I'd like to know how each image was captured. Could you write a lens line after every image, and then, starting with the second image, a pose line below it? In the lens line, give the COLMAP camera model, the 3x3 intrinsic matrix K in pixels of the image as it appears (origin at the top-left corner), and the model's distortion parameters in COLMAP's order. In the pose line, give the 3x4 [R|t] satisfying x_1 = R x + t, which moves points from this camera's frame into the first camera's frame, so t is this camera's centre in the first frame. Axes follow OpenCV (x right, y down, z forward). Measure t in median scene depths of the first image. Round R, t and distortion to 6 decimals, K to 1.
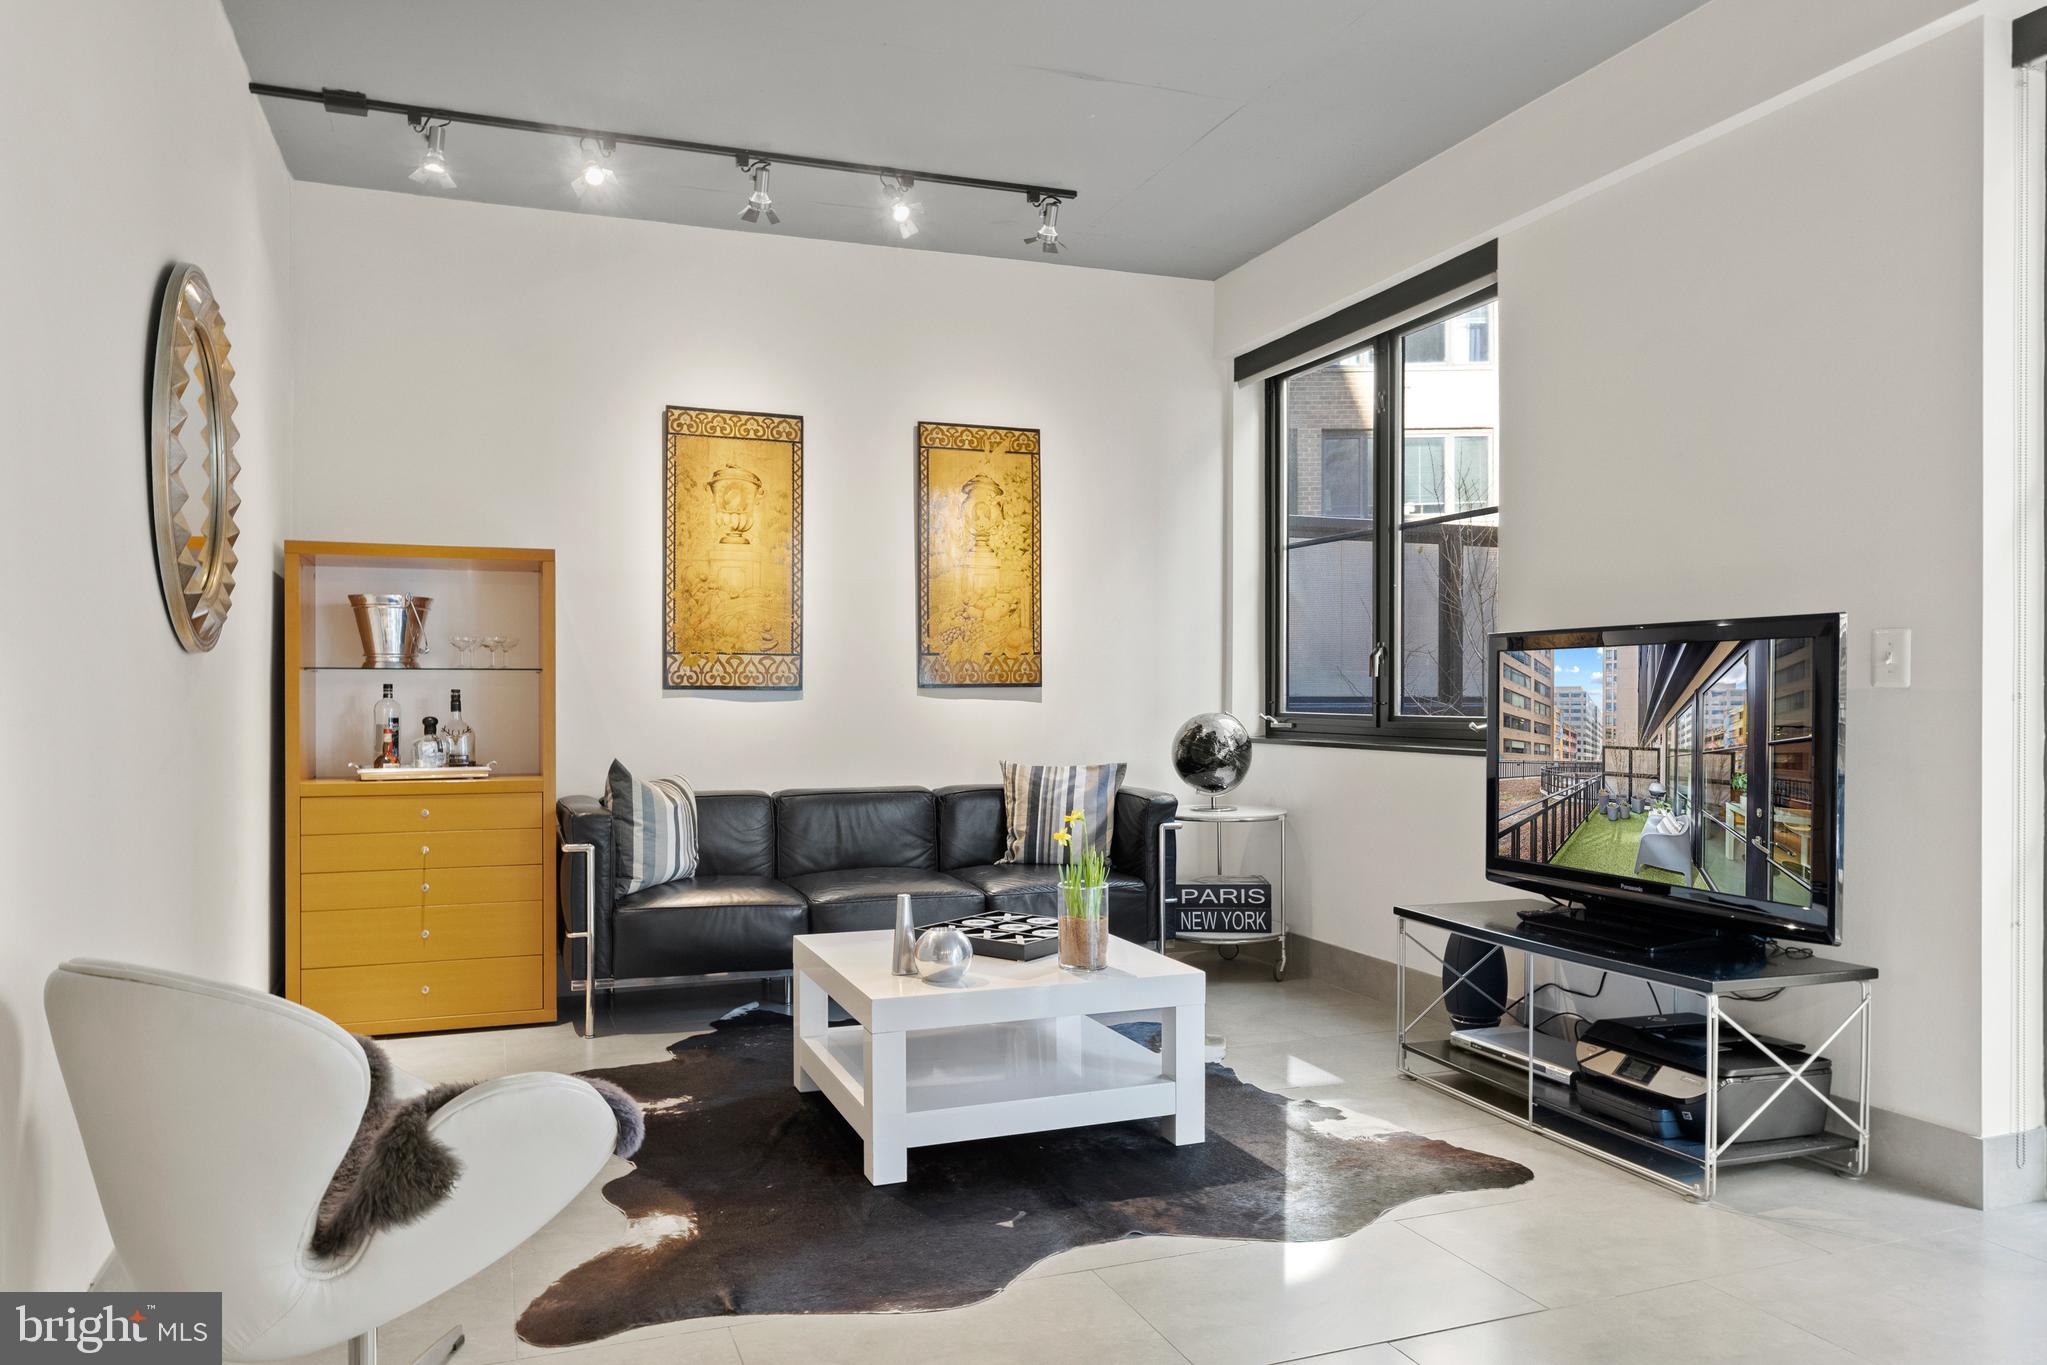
lens RADIAL K [[1410.2, 0, 1025.3], [0, 1410.2, 703.1], [0, 0, 1]] dist [-0.003120, -0.002276]
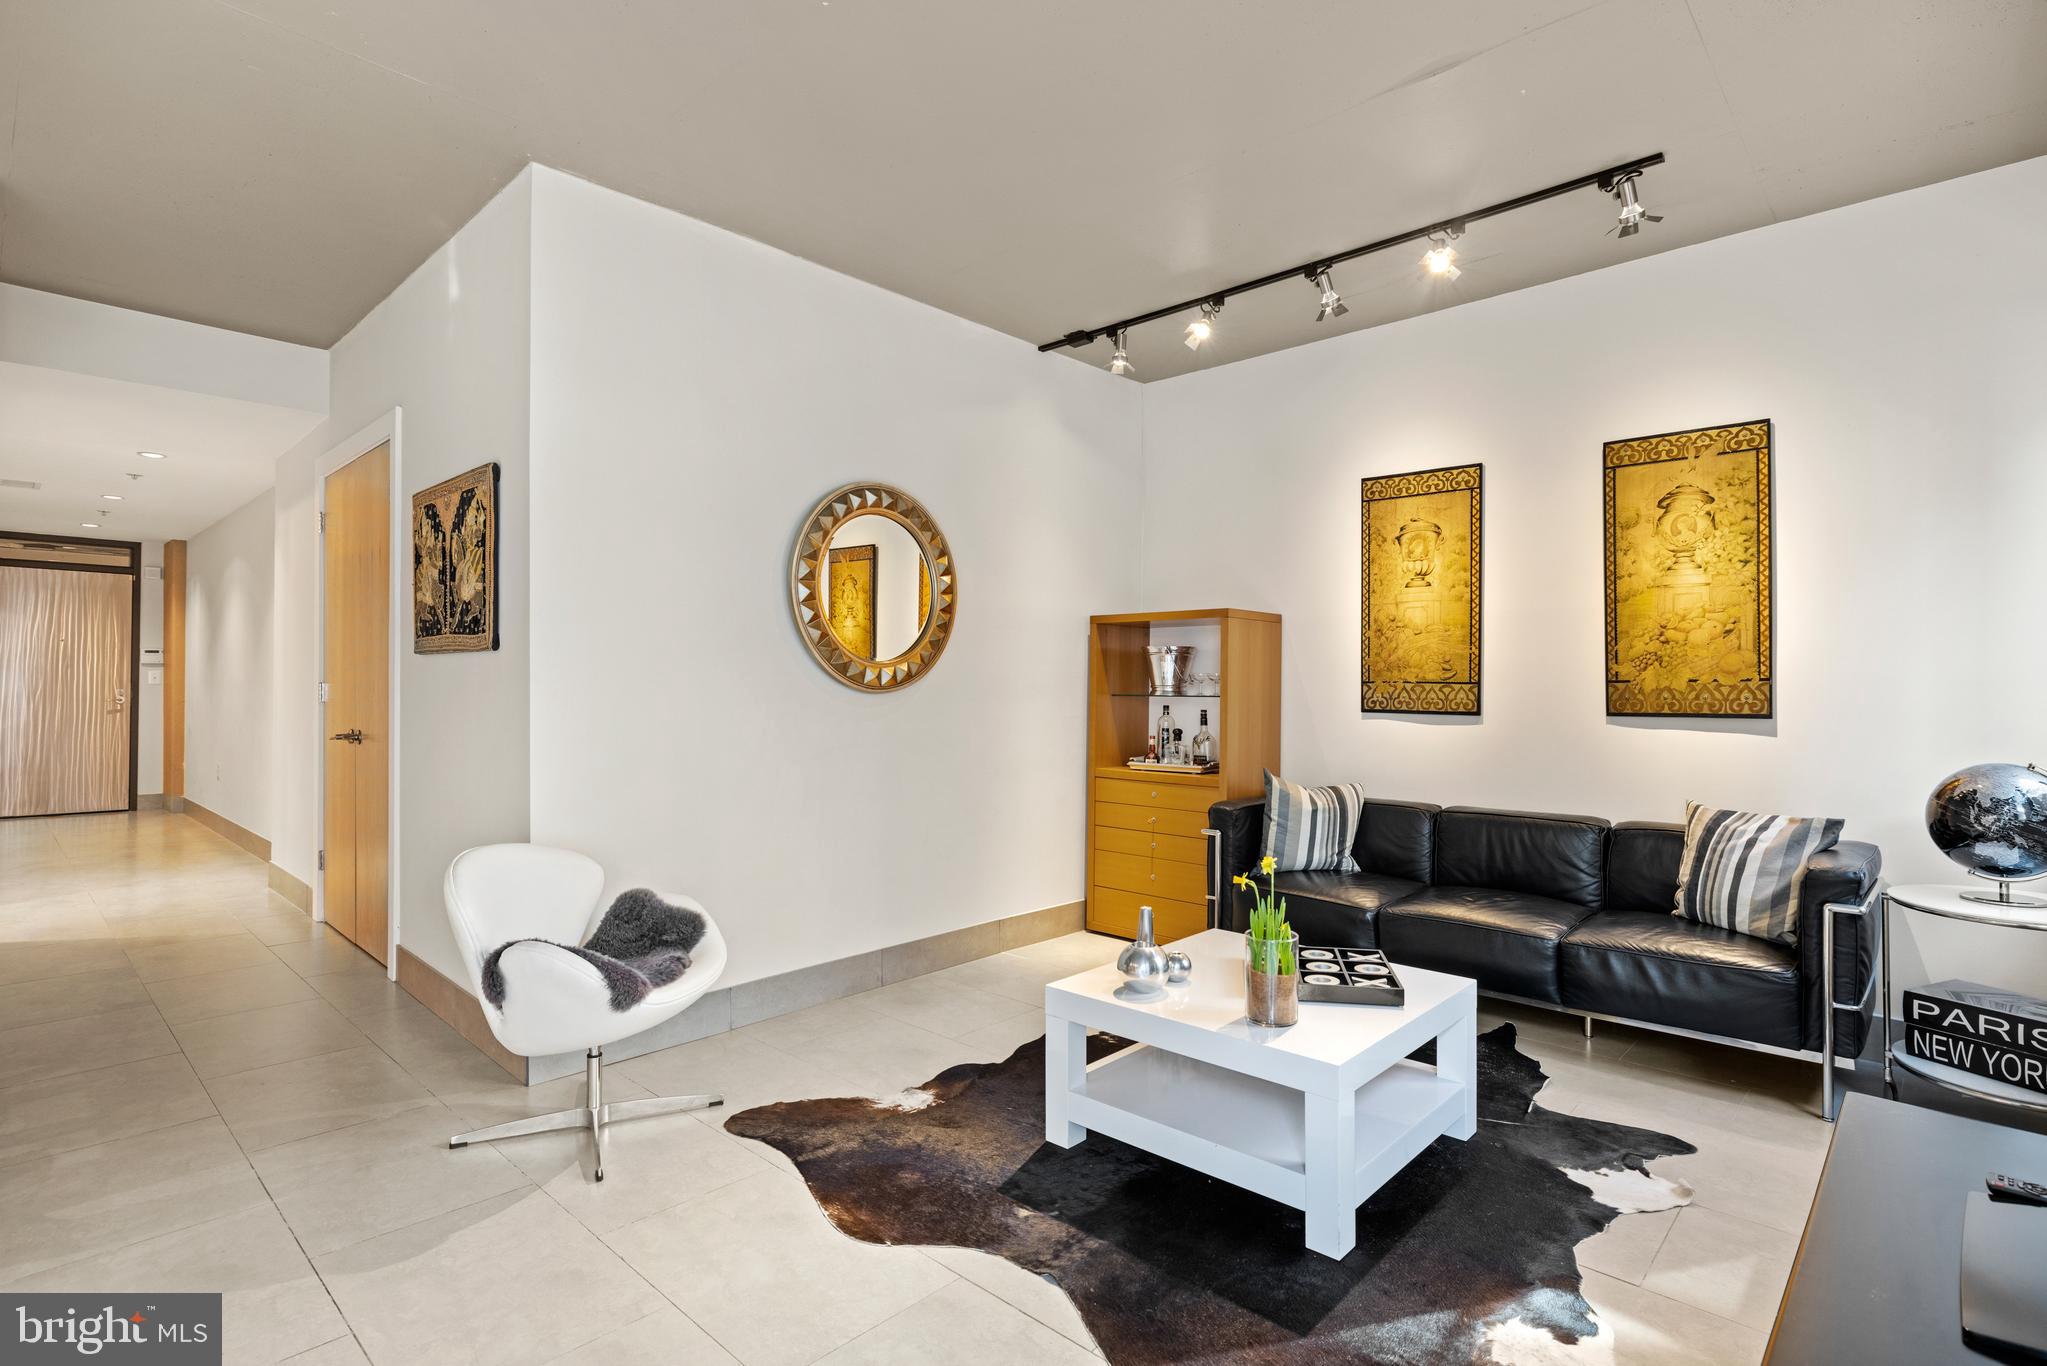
lens RADIAL K [[1004.3, 0, 1023.5], [0, 1004.3, 683.0], [0, 0, 1]] dist [-0.003242, 0.000331]
pose [[0.437238, 0.001782, -0.899344, 0.386637], [-0.010253, 0.999943, -0.003004, -0.028676], [0.899288, 0.010534, 0.437231, 0.351299]]
